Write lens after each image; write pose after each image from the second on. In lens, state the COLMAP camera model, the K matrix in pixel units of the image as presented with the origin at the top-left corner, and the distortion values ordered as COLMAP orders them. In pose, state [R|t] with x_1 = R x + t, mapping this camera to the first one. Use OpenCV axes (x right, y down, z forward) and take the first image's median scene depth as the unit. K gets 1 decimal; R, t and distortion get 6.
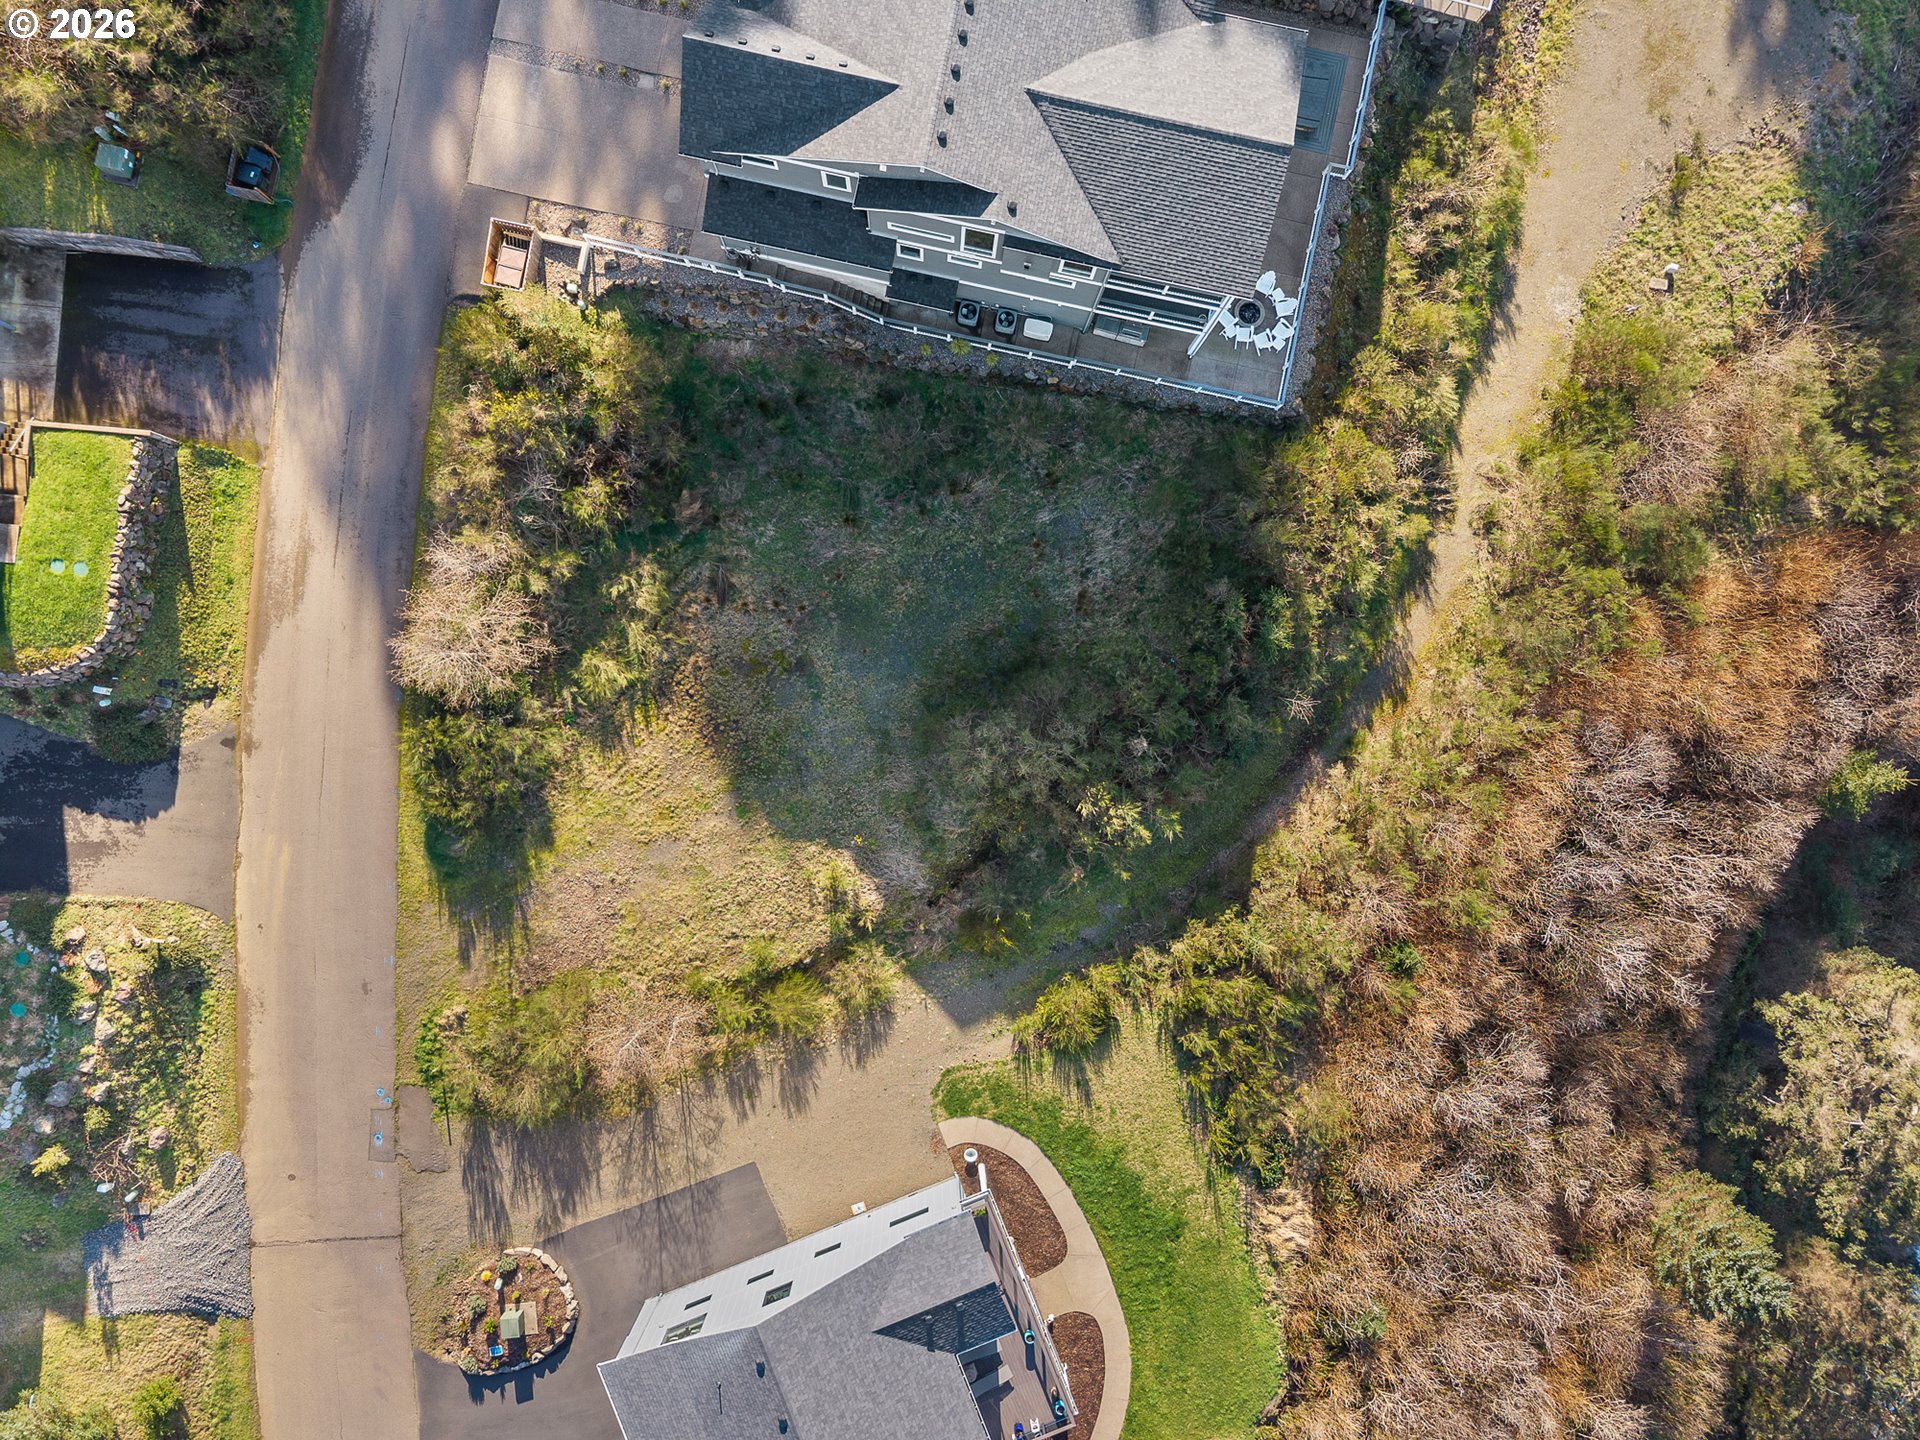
lens RADIAL K [[1285.0, 0, 960.0], [0, 1285.0, 720.0], [0, 0, 1]] dist [-0.002232, -0.002332]
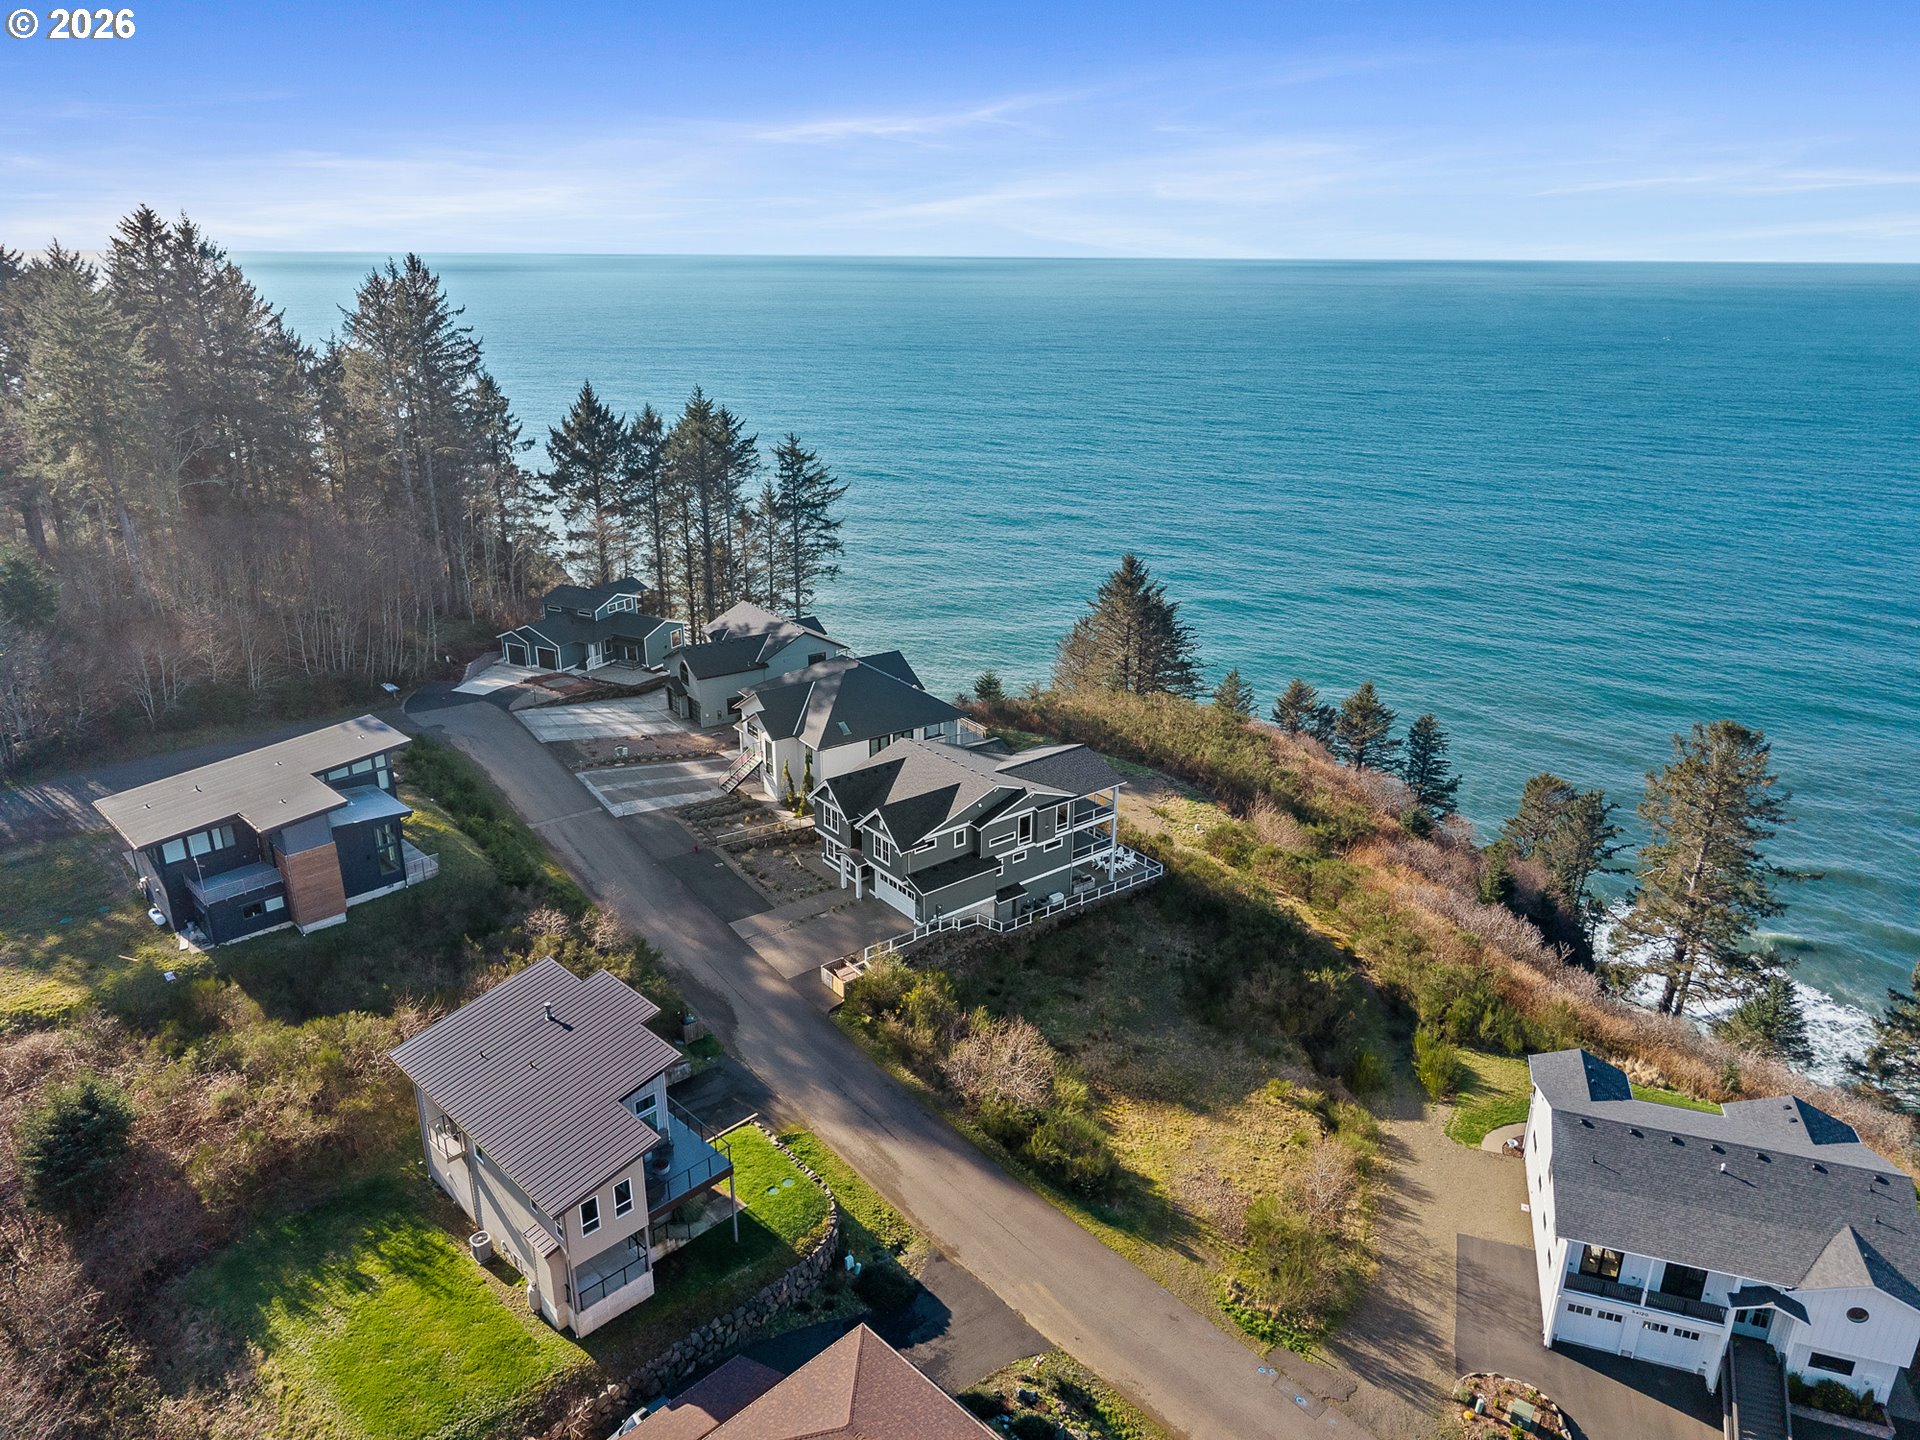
lens RADIAL K [[1285.0, 0, 960.0], [0, 1285.0, 720.0], [0, 0, 1]] dist [-0.002232, -0.002332]
pose [[0.642465, -0.298168, 0.705928, -1.216610], [0.766250, 0.237931, -0.596867, 0.609755], [0.010005, 0.924383, 0.381333, 0.072996]]
